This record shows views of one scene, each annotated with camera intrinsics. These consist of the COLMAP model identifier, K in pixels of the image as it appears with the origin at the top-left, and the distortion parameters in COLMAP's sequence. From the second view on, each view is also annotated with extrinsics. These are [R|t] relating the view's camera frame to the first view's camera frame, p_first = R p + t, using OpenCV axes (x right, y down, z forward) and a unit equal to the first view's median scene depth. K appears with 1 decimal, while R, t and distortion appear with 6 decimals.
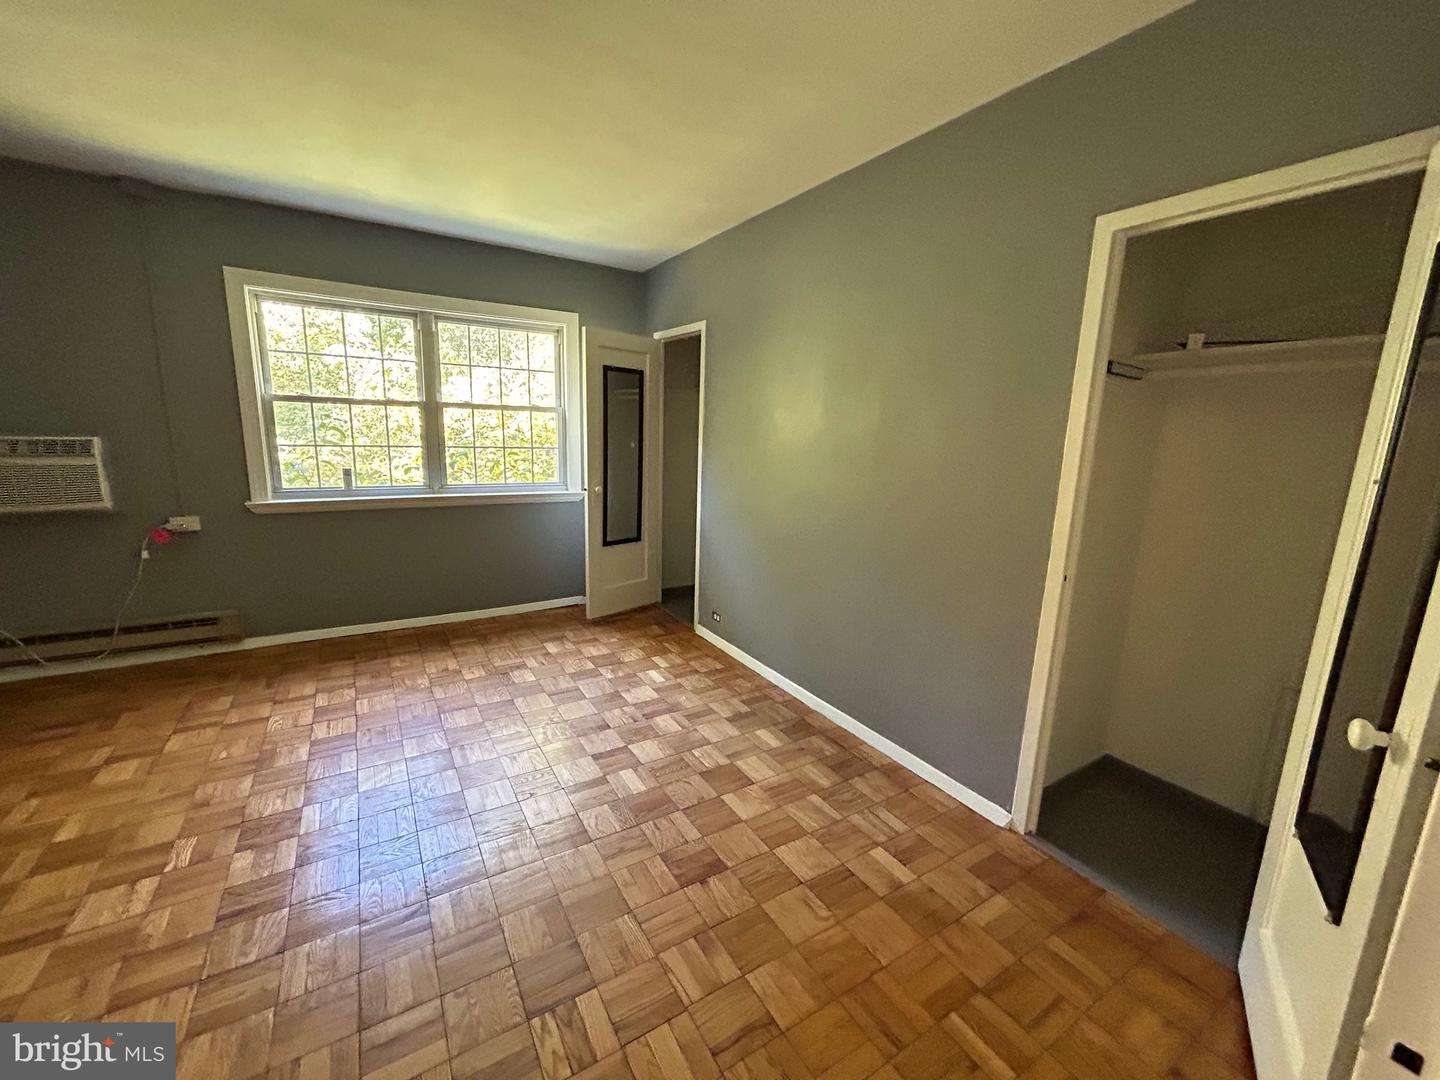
lens RADIAL K [[578.8, 0, 722.2], [0, 578.8, 537.9], [0, 0, 1]] dist [0.001057, -0.000422]
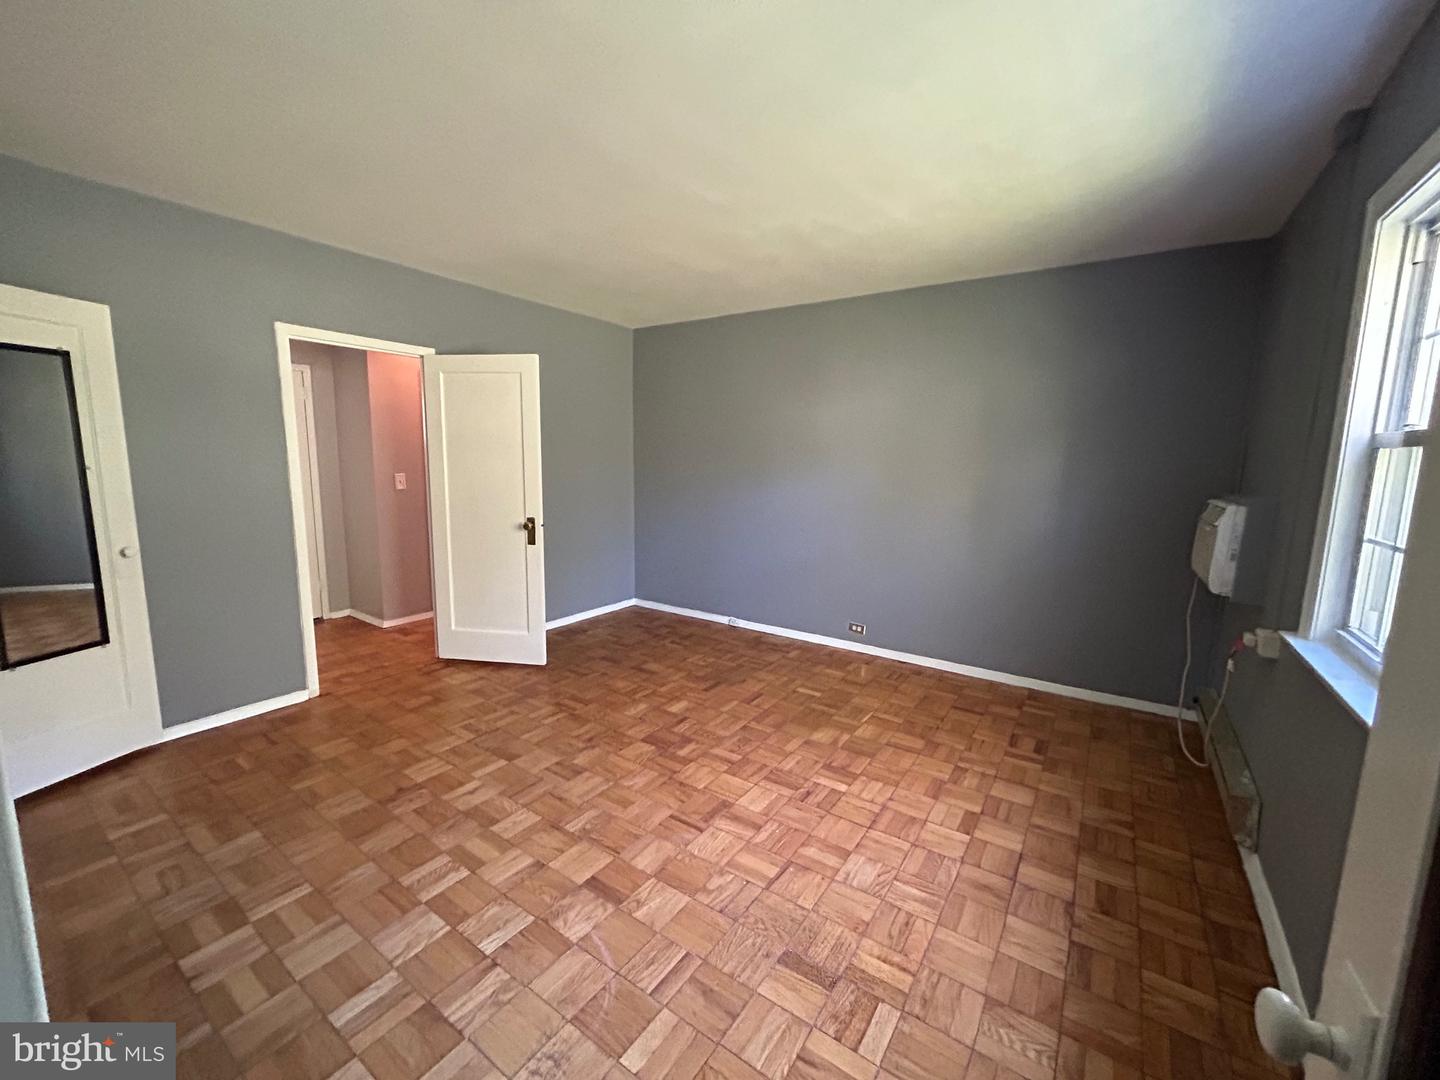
lens RADIAL K [[578.8, 0, 722.2], [0, 578.8, 537.9], [0, 0, 1]] dist [0.001057, -0.000422]
pose [[-0.916416, 0.006516, -0.400173, -0.114218], [-0.121954, 0.947771, 0.294715, -0.274241], [0.381193, 0.318884, -0.867759, 1.406746]]
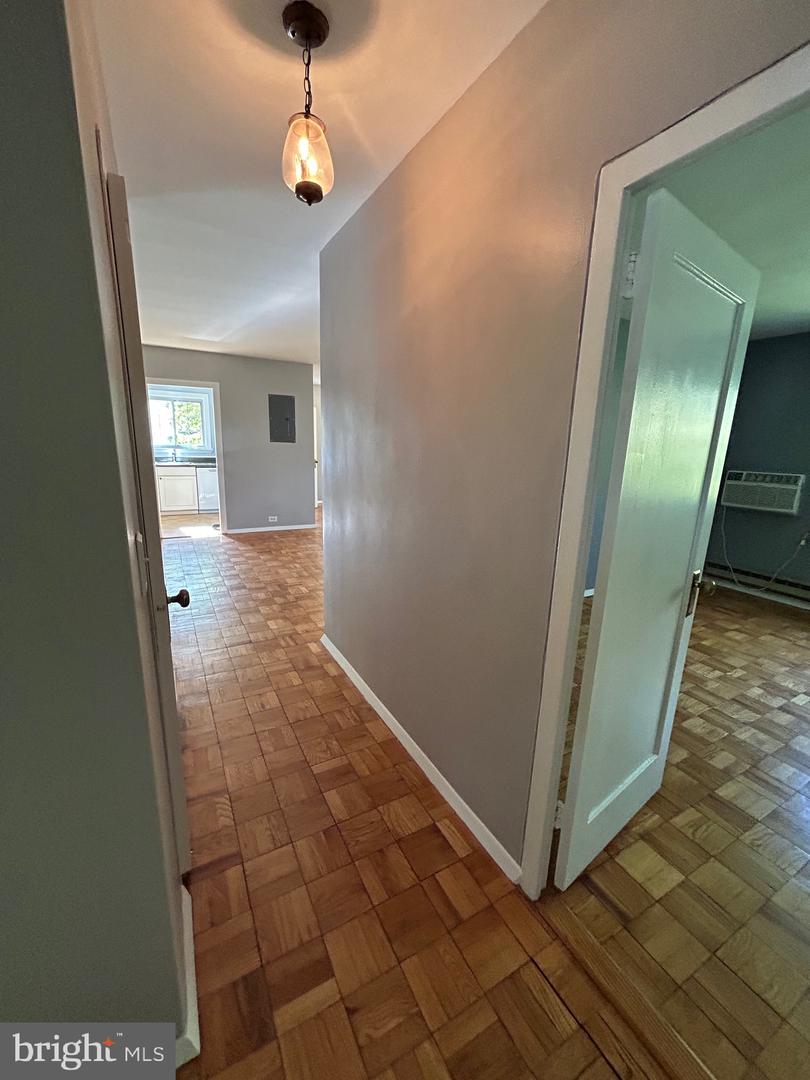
lens RADIAL K [[434.1, 0, 403.0], [0, 434.1, 539.9], [0, 0, 1]] dist [0.001057, -0.000422]
pose [[-0.054998, 0.188622, -0.980508, 0.361344], [-0.220059, 0.955559, 0.196166, 0.030545], [0.973935, 0.226558, -0.011046, -0.162148]]
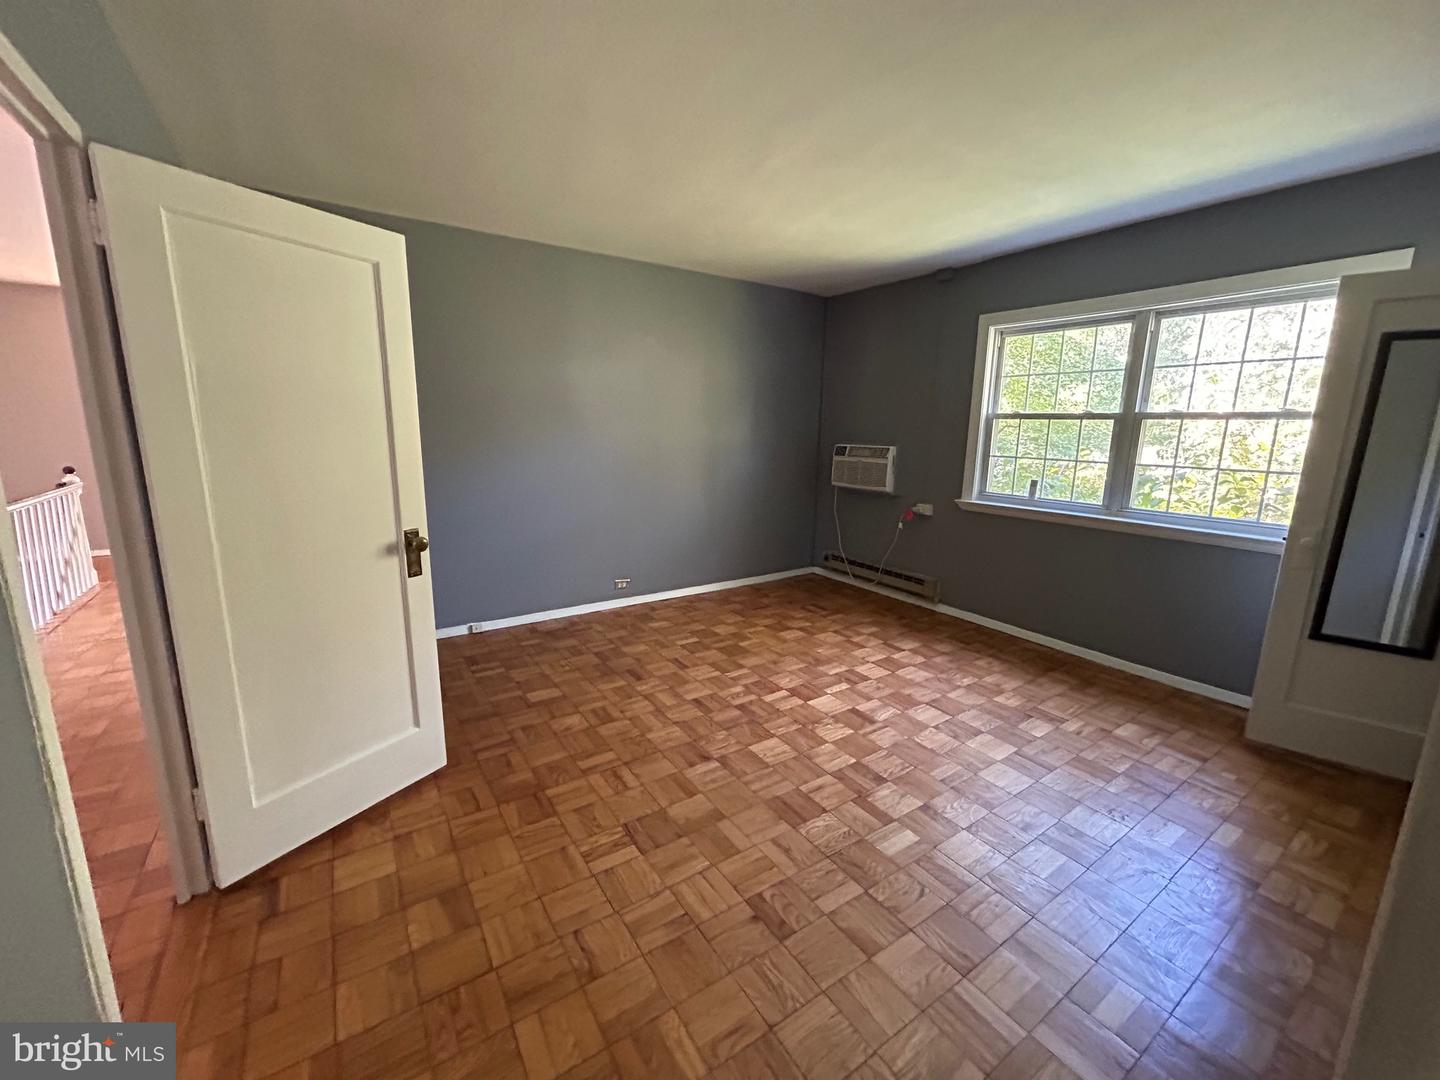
lens RADIAL K [[578.8, 0, 722.2], [0, 578.8, 537.9], [0, 0, 1]] dist [0.001057, -0.000422]
pose [[0.038784, 0.159827, -0.986383, 0.483420], [-0.204199, 0.967562, 0.148749, -0.071692], [0.978161, 0.195650, 0.070162, 0.476563]]
